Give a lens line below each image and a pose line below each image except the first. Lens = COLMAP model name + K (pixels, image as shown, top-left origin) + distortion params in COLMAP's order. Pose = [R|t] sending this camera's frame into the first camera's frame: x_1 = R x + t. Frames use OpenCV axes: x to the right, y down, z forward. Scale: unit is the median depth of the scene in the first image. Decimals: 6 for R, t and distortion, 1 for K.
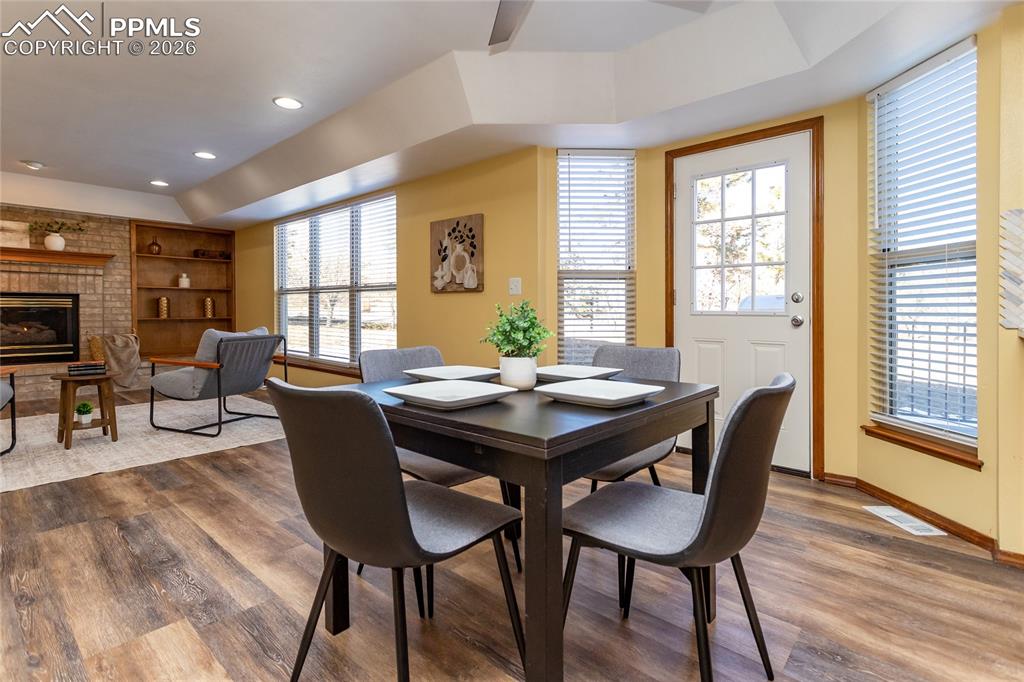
lens RADIAL K [[491.0, 0, 513.6], [0, 491.0, 318.7], [0, 0, 1]] dist [0.000757, 0.000020]
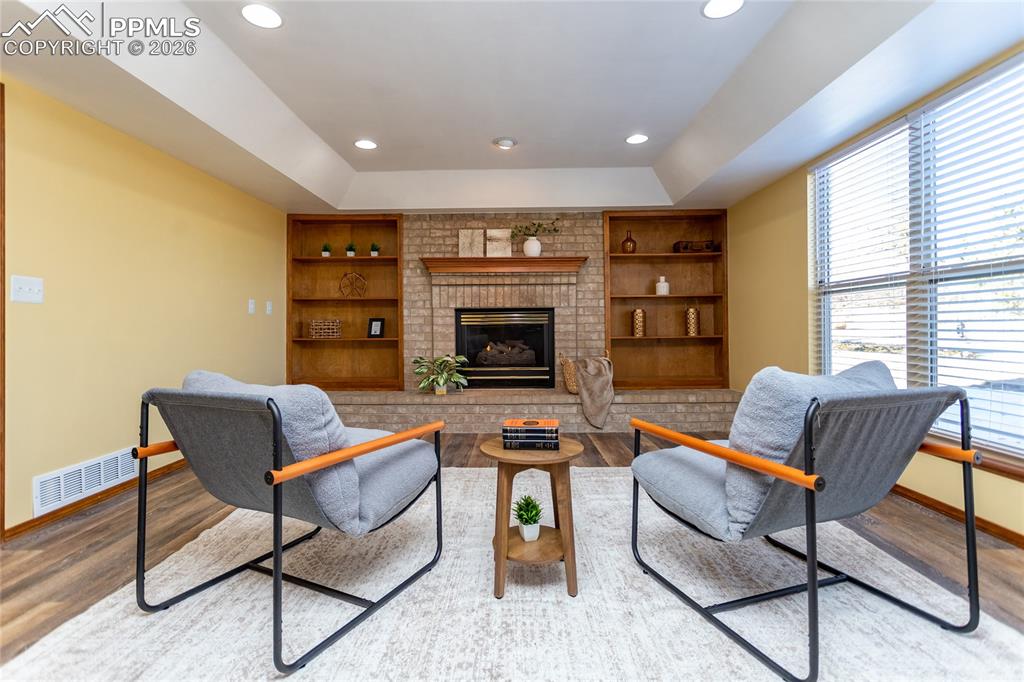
lens RADIAL K [[513.3, 0, 500.2], [0, 513.3, 325.6], [0, 0, 1]] dist [-0.000526, 0.000150]
pose [[0.647670, -0.014120, -0.761790, -0.275952], [-0.003339, 0.999766, -0.021370, -0.000806], [0.761914, 0.016384, 0.647471, 0.360979]]
